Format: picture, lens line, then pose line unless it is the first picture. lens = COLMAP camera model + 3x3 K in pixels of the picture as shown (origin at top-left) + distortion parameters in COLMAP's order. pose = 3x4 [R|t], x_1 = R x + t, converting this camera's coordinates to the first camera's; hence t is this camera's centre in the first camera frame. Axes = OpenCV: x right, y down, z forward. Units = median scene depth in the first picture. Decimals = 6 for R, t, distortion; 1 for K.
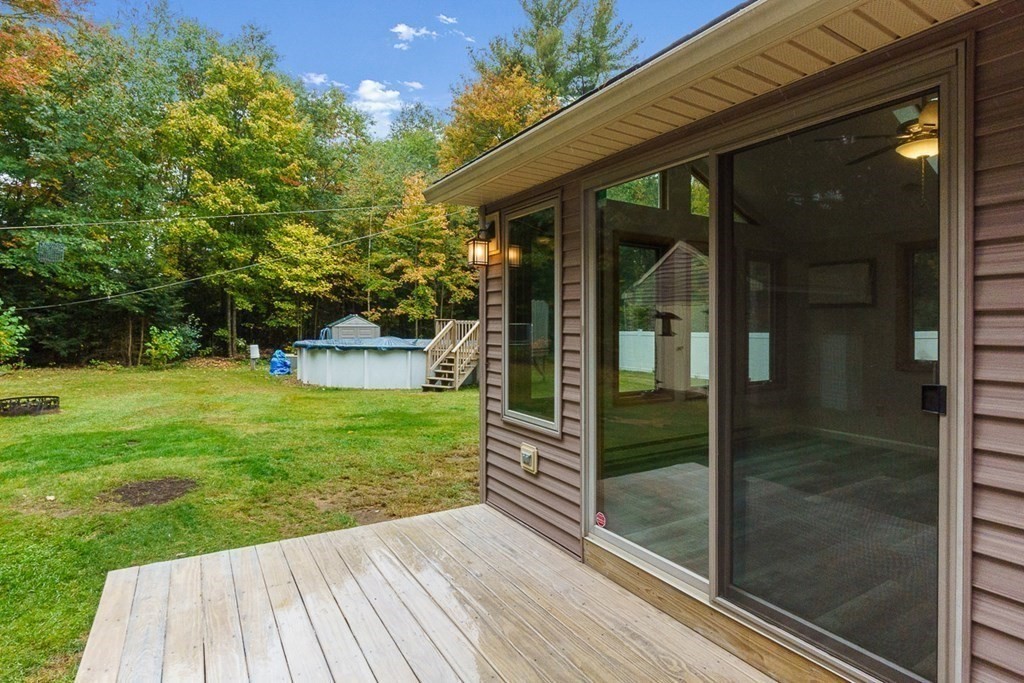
lens RADIAL K [[537.4, 0, 495.7], [0, 537.4, 327.5], [0, 0, 1]] dist [0.015296, -0.002044]
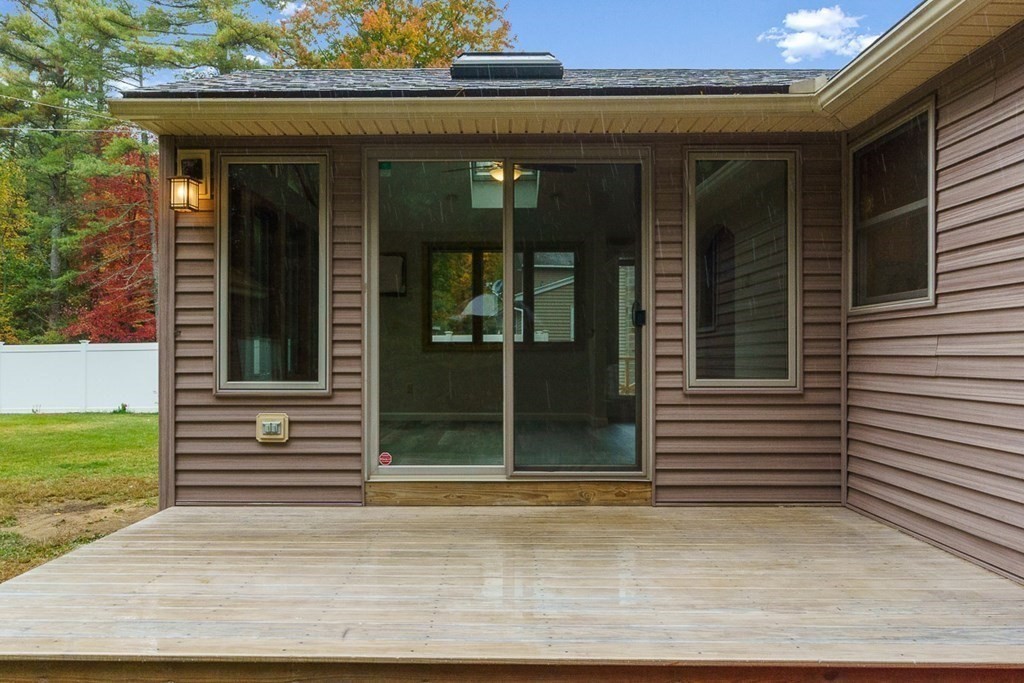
lens RADIAL K [[773.2, 0, 510.9], [0, 773.2, 330.6], [0, 0, 1]] dist [0.001888, -0.001081]
pose [[0.521823, 0.015898, 0.852906, -0.975628], [0.007087, 0.999711, -0.022970, 0.125315], [-0.853025, 0.018031, 0.521559, -0.046513]]
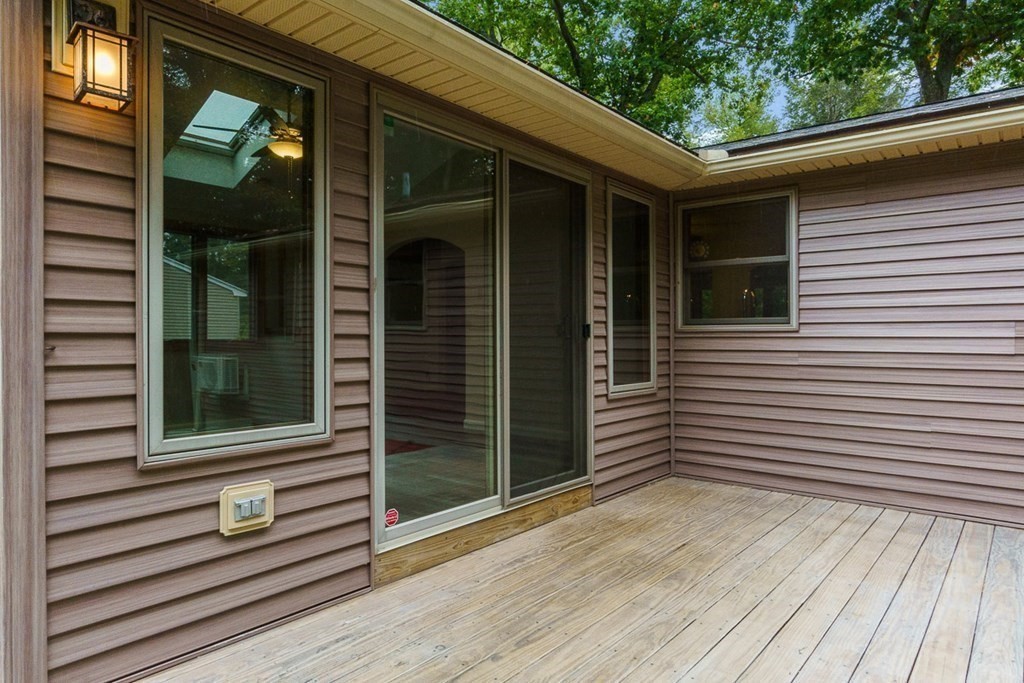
lens RADIAL K [[619.6, 0, 497.2], [0, 619.6, 322.7], [0, 0, 1]] dist [0.008435, -0.004875]
pose [[-0.335536, 0.011822, 0.941953, -0.713139], [-0.004843, 0.999886, -0.014274, 0.070207], [-0.942015, -0.009352, -0.335440, 1.110734]]
